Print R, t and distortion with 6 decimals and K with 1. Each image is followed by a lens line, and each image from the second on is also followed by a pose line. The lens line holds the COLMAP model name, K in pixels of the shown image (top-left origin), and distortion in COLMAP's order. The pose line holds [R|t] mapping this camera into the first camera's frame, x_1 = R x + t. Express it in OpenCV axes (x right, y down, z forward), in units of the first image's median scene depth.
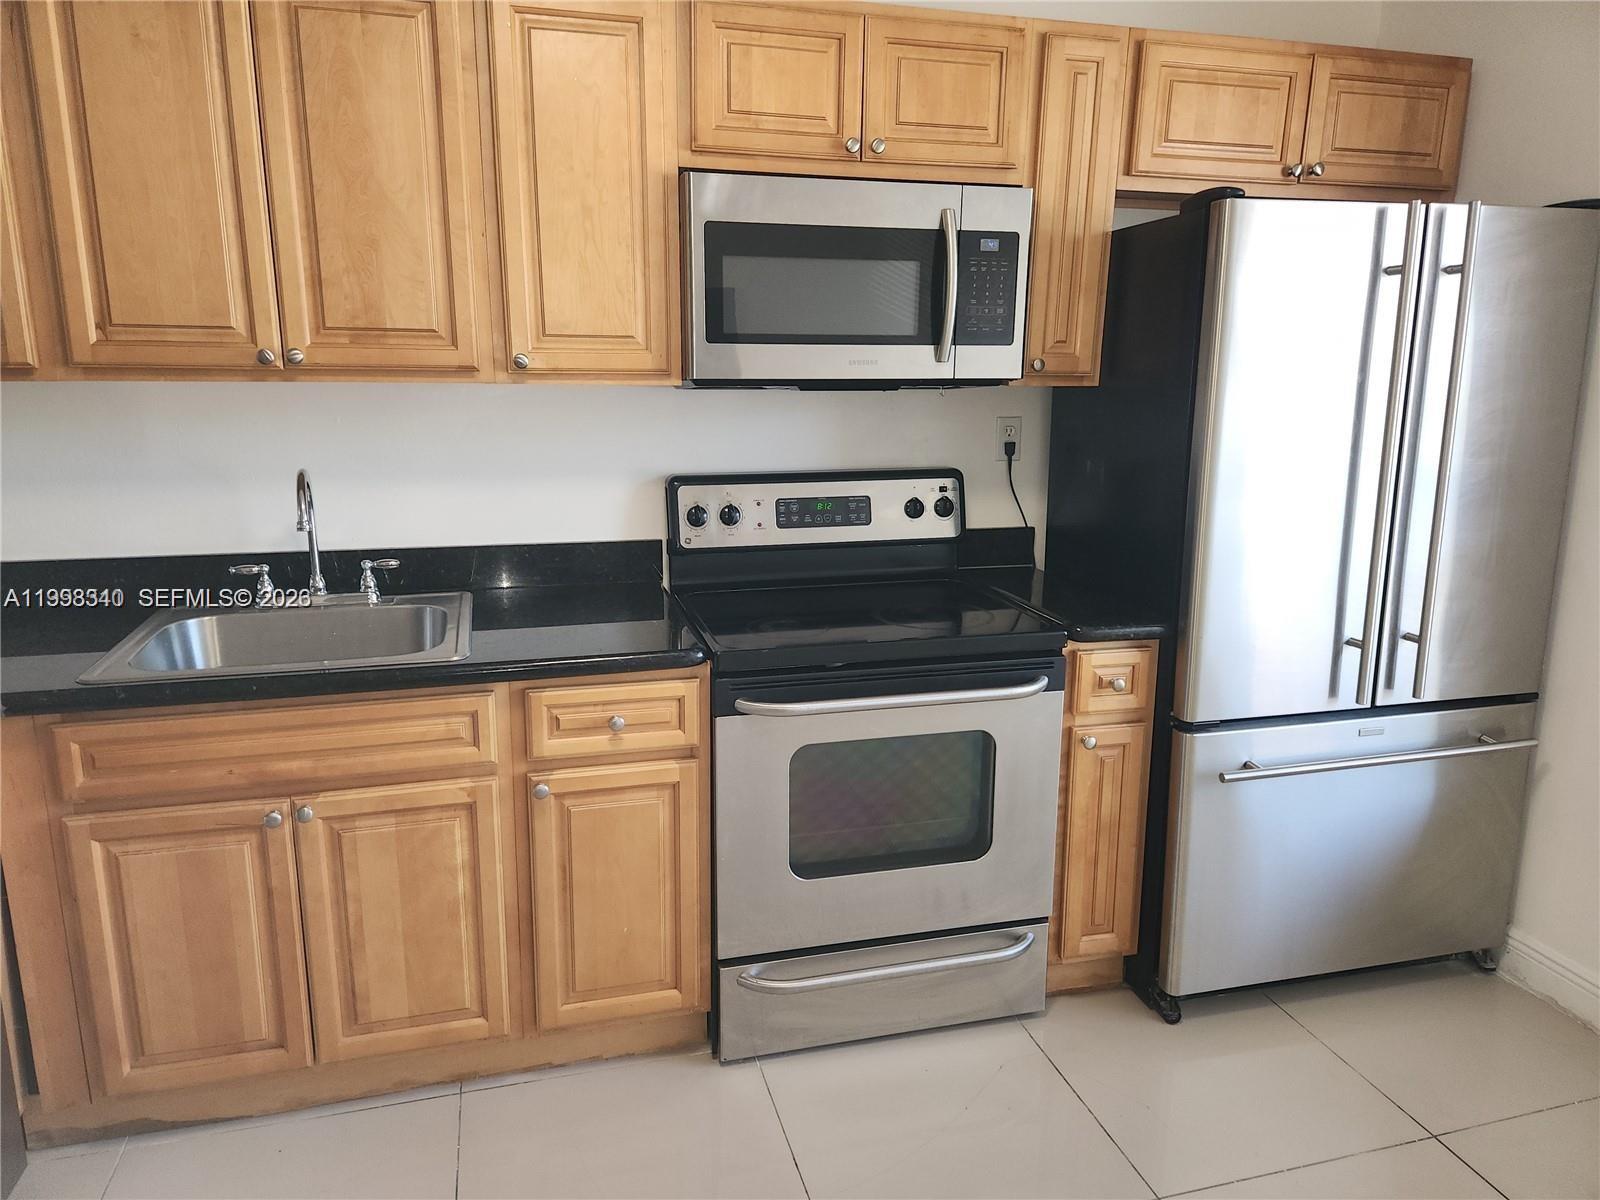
lens RADIAL K [[1048.1, 0, 805.7], [0, 1048.1, 595.3], [0, 0, 1]] dist [0.077260, -0.084157]
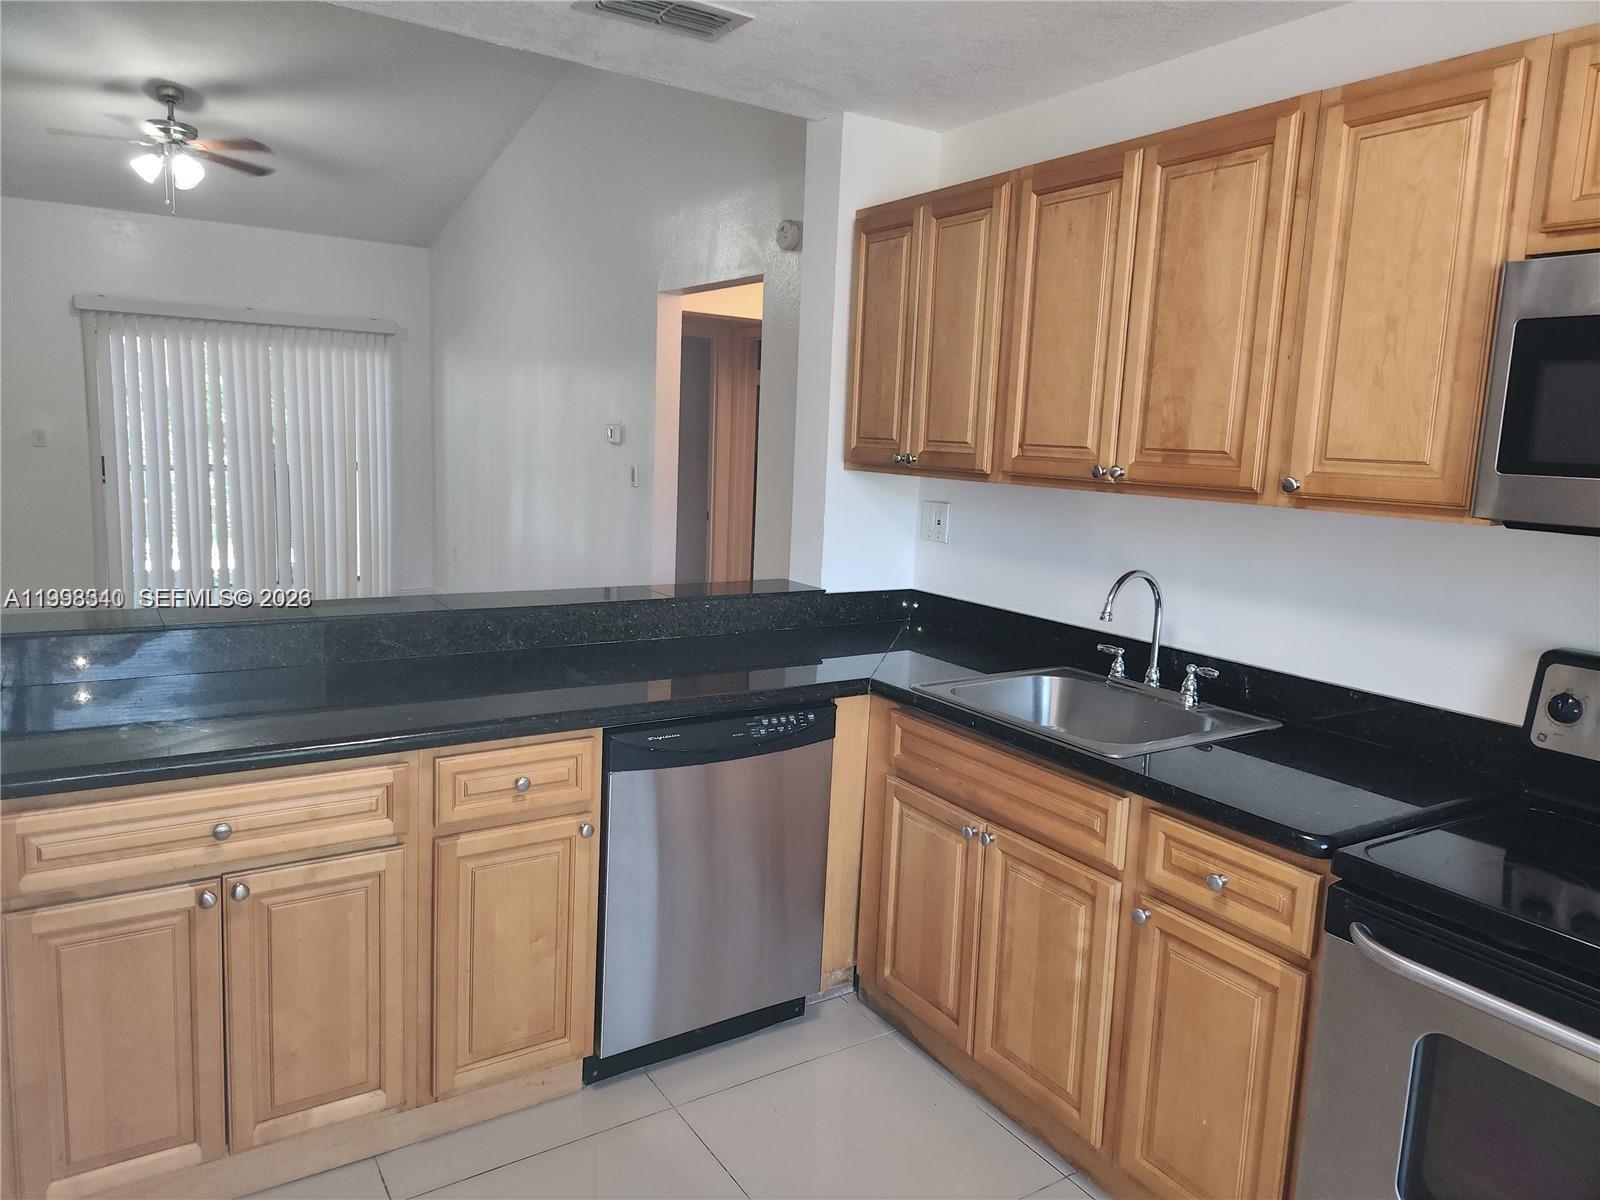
lens RADIAL K [[1048.1, 0, 805.7], [0, 1048.1, 595.3], [0, 0, 1]] dist [0.077260, -0.084157]
pose [[0.324300, 0.148019, -0.934302, 0.487242], [-0.253372, 0.965185, 0.064965, -0.079175], [0.911390, 0.215657, 0.350514, 0.297588]]
